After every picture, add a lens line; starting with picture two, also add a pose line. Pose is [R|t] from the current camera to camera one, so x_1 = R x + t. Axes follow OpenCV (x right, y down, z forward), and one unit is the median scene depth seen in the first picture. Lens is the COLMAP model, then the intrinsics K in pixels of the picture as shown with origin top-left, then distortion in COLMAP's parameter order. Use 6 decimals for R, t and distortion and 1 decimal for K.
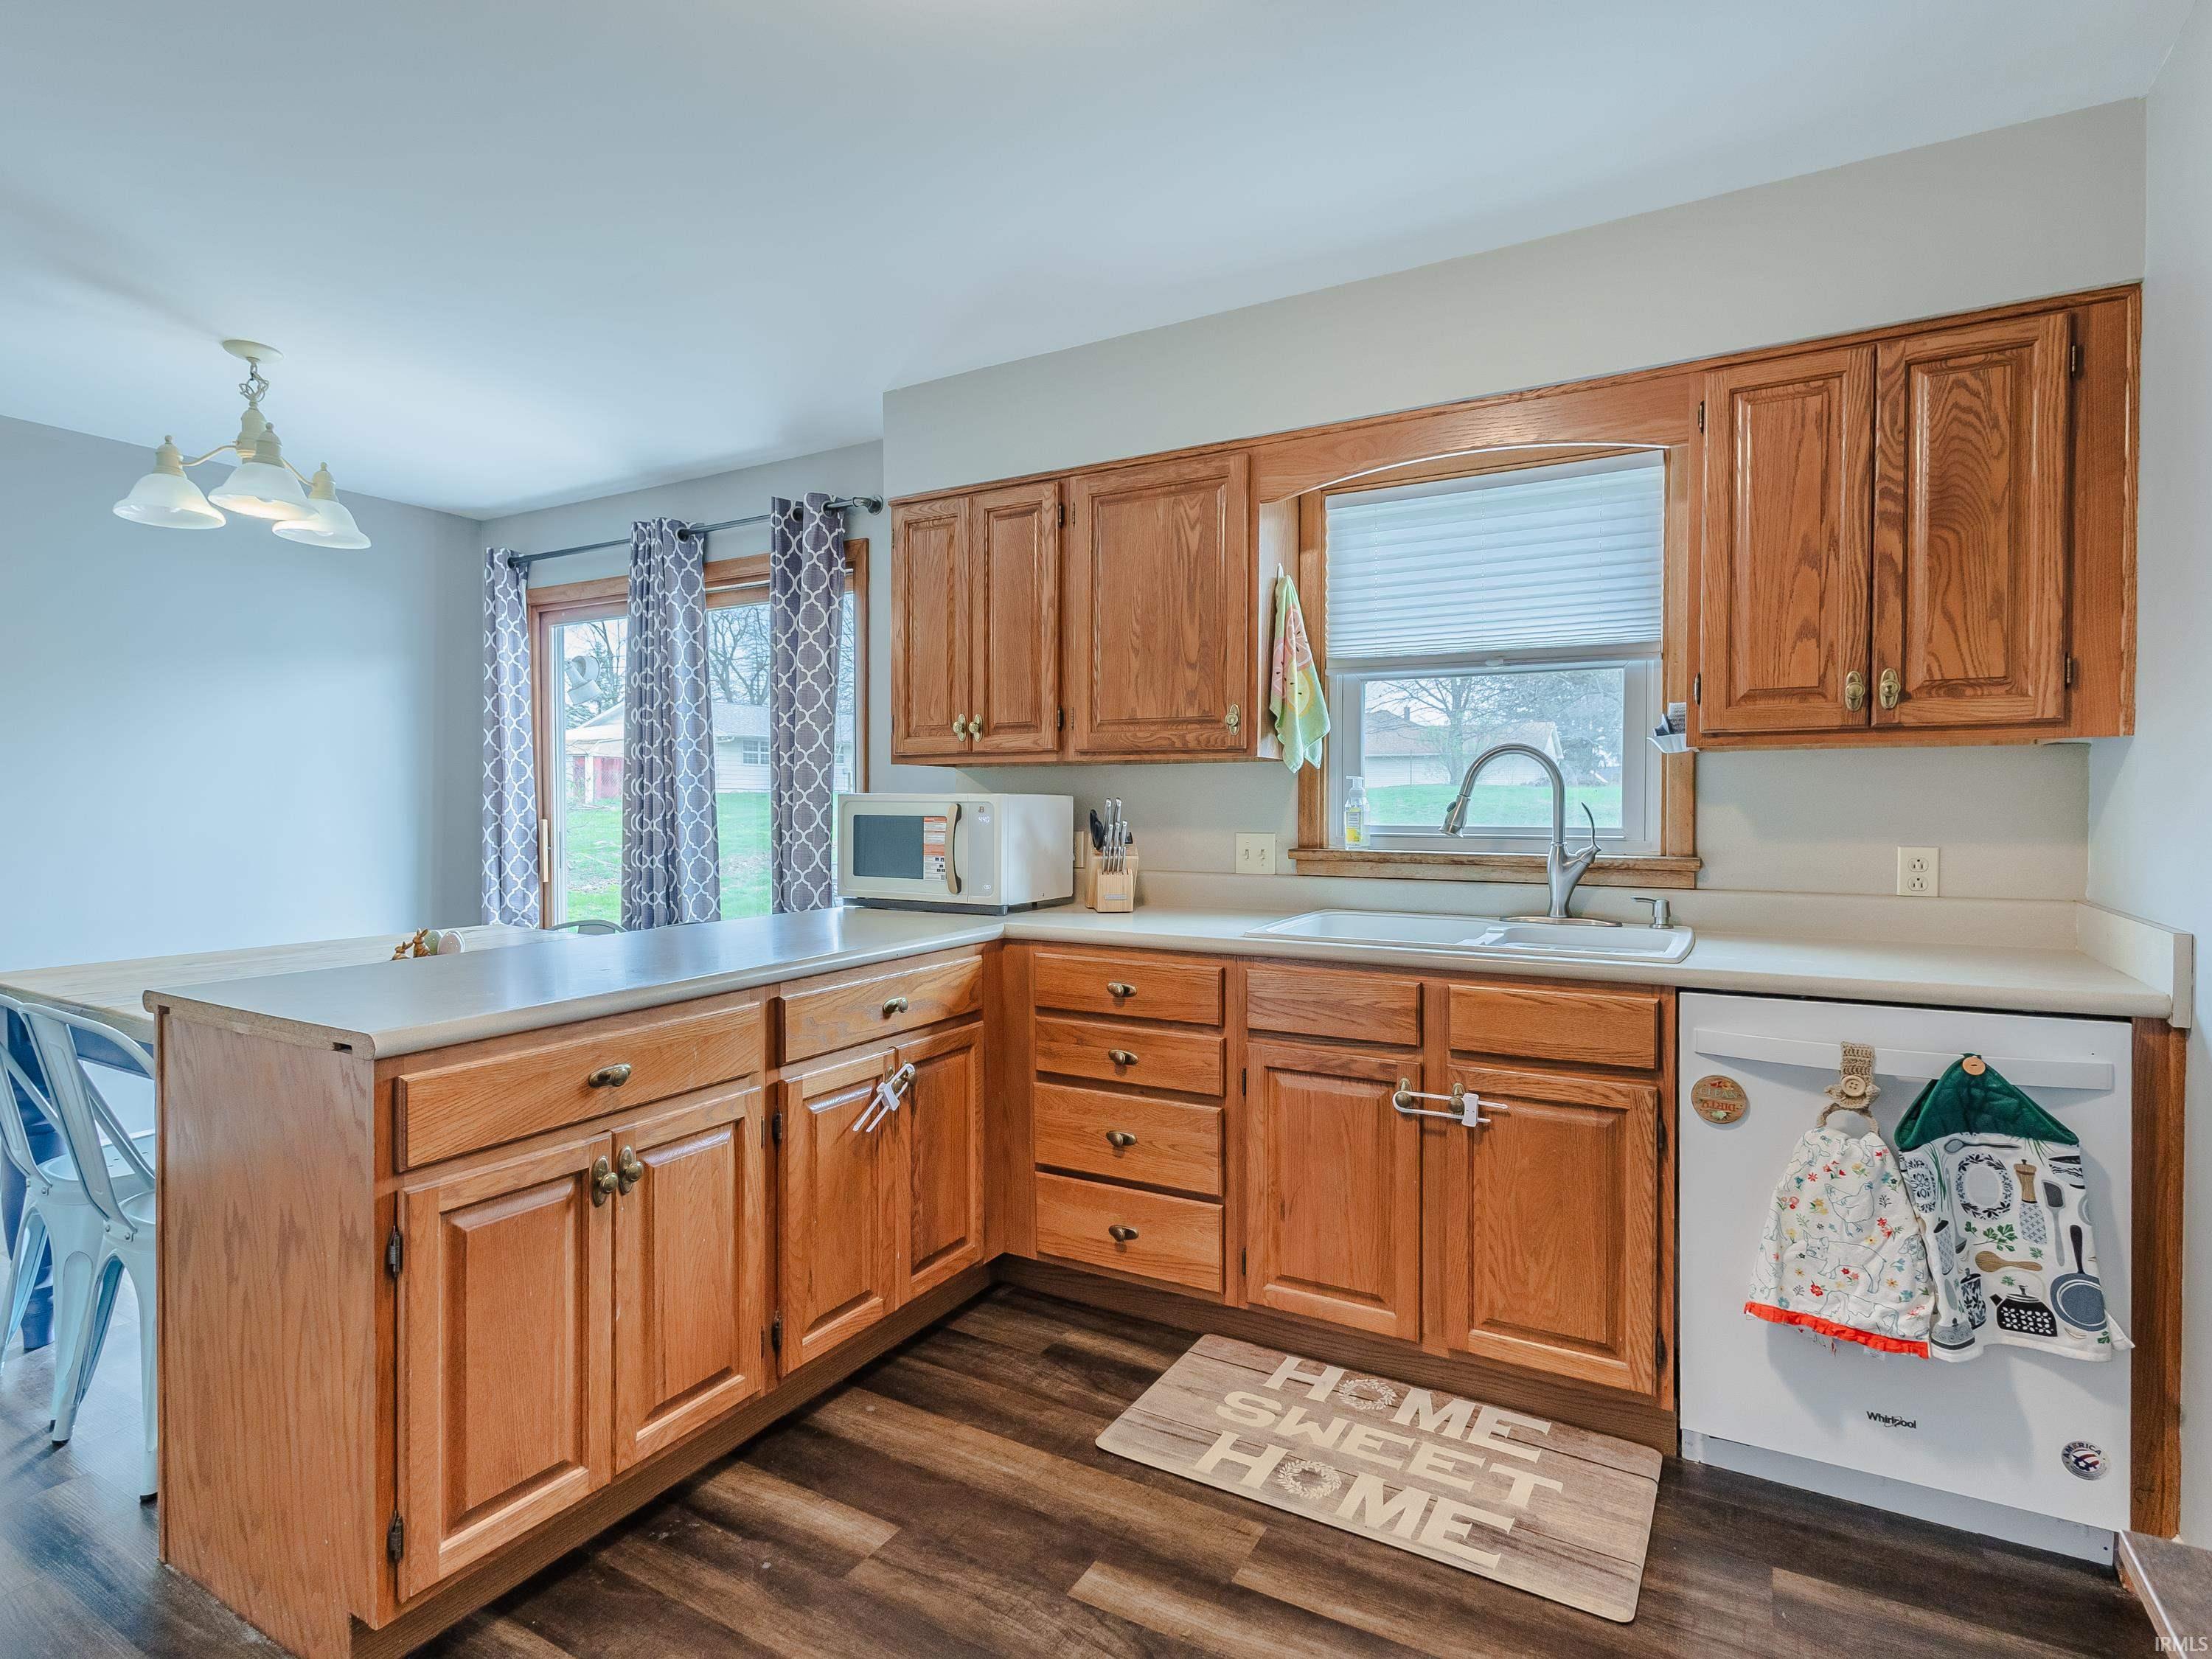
lens RADIAL K [[1103.8, 0, 1104.6], [0, 1103.8, 822.0], [0, 0, 1]] dist [-0.000040, 0.000174]
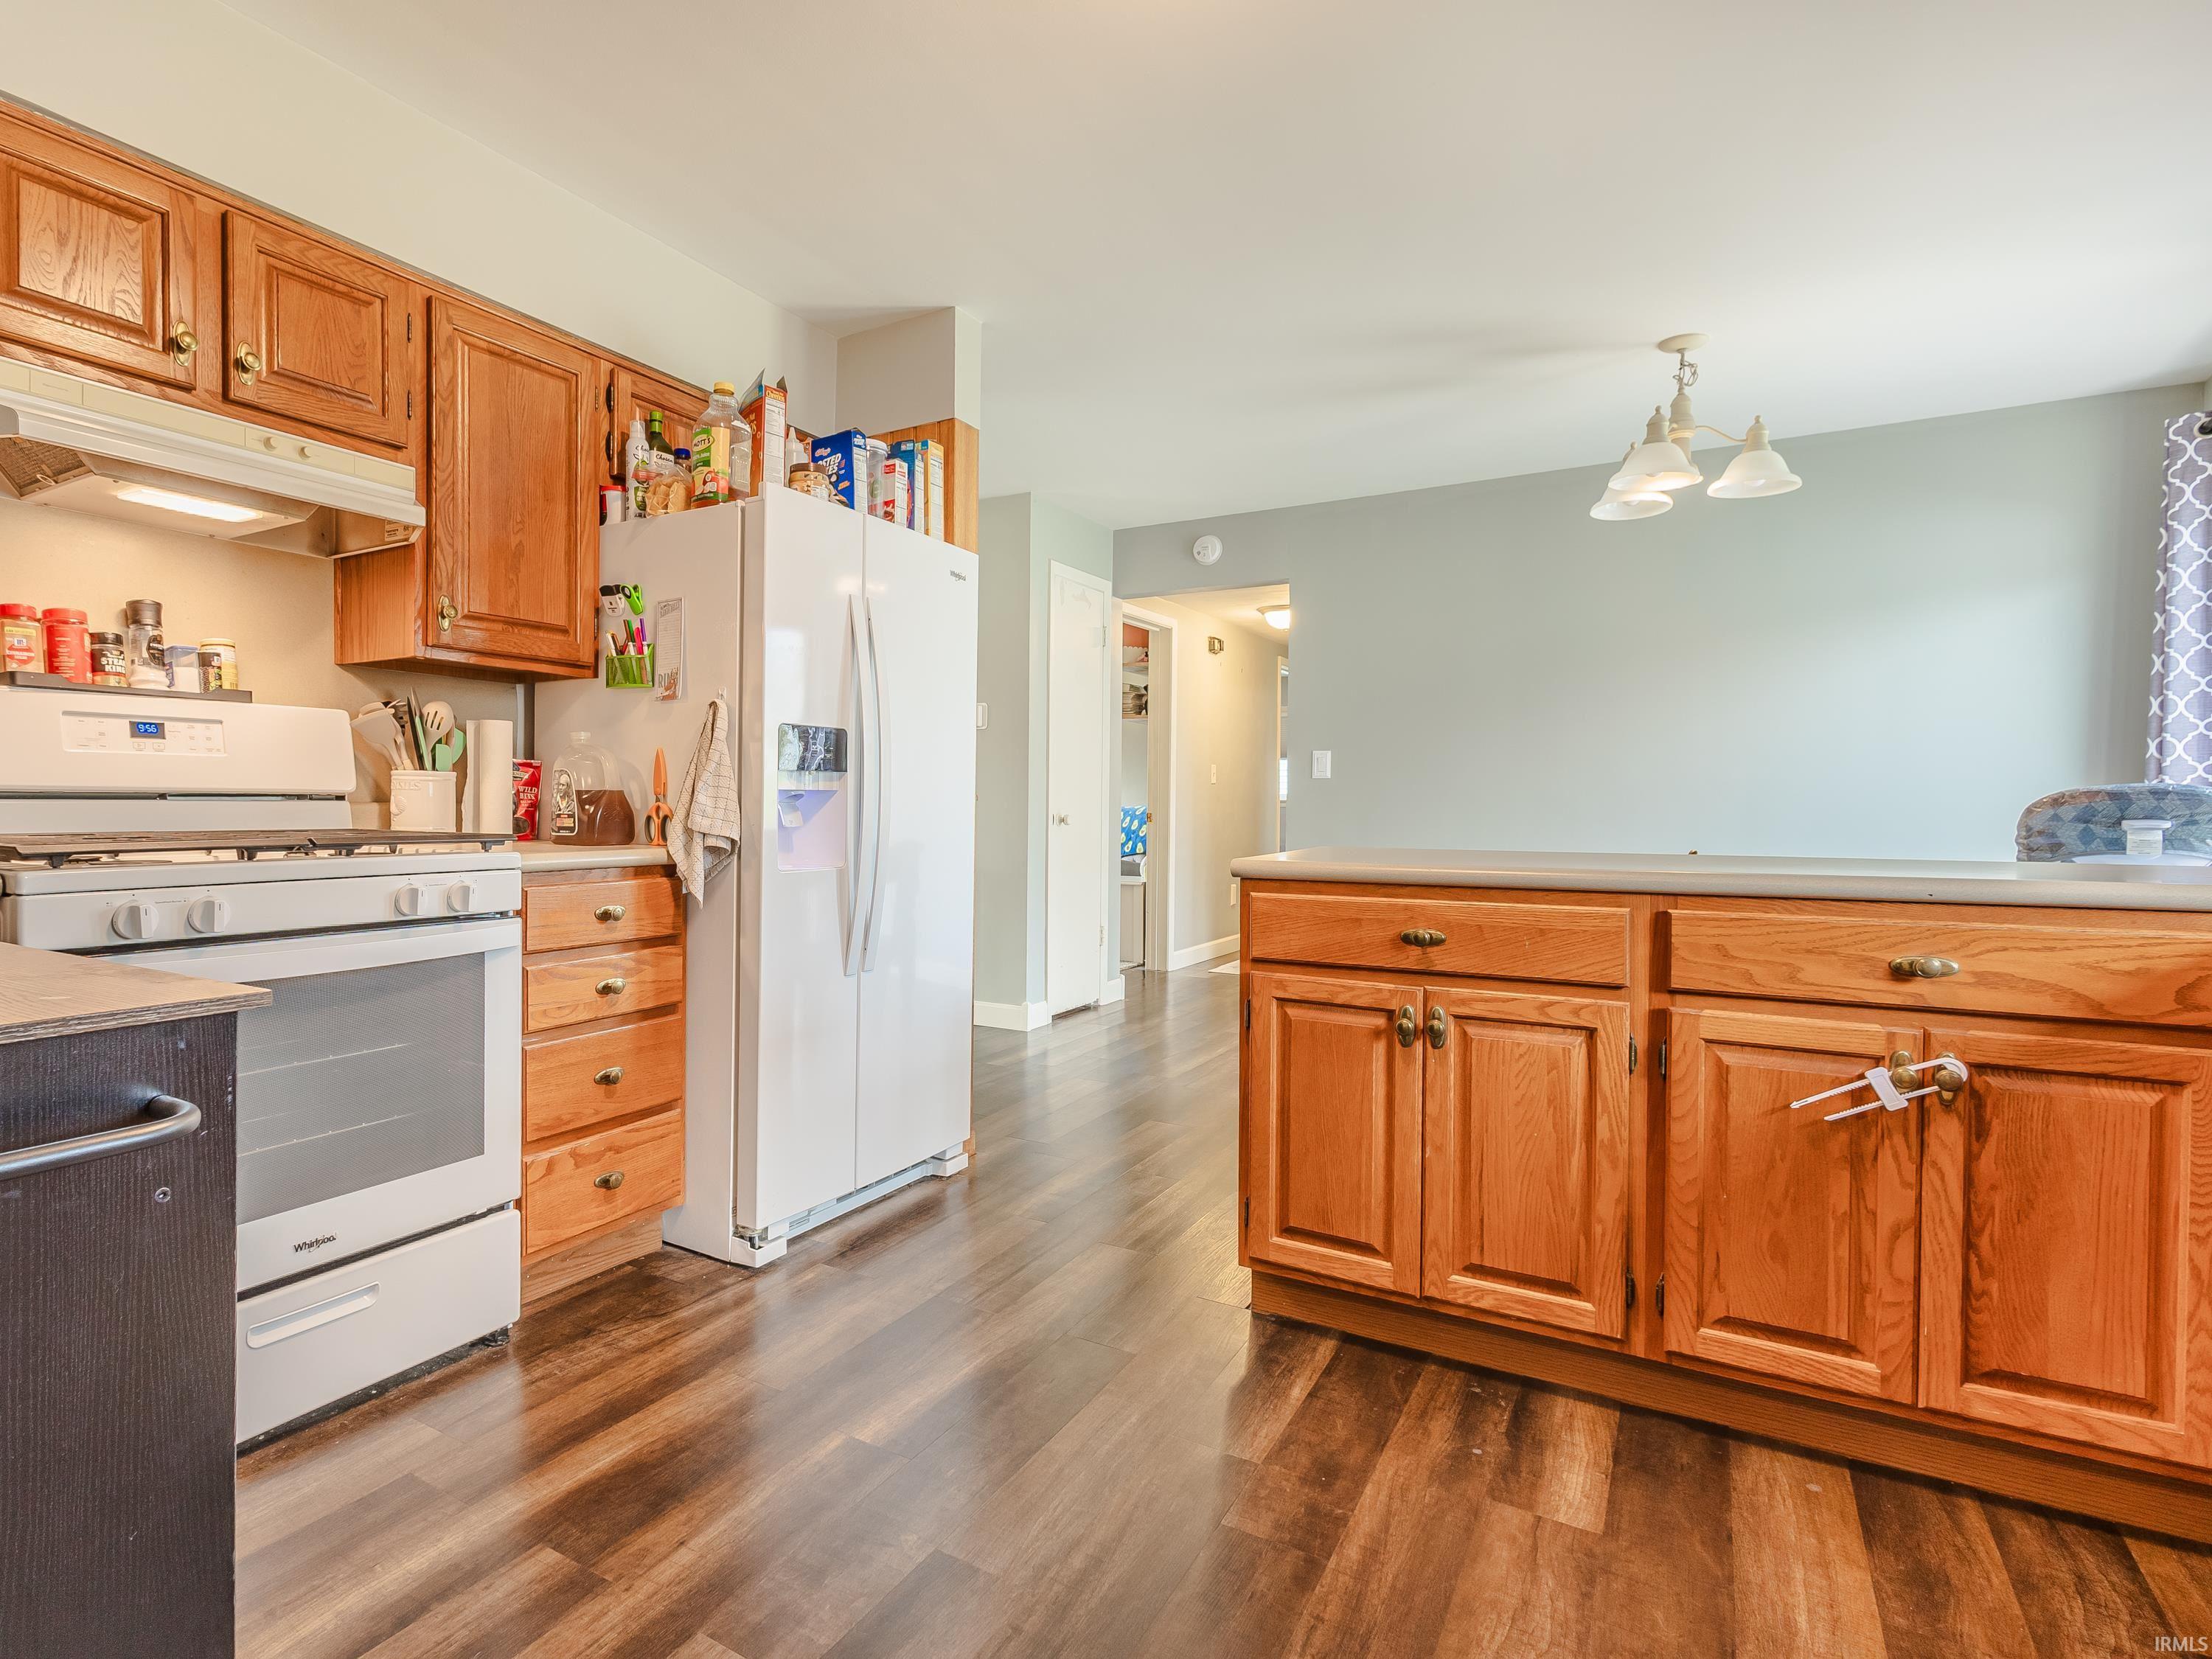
lens RADIAL K [[1195.7, 0, 1059.2], [0, 1195.7, 822.3], [0, 0, 1]] dist [0.003707, -0.000477]
pose [[-0.000946, 0.012114, -0.999926, 0.659535], [-0.017802, 0.999768, 0.012129, 0.087250], [0.999841, 0.017812, -0.000730, 0.530085]]
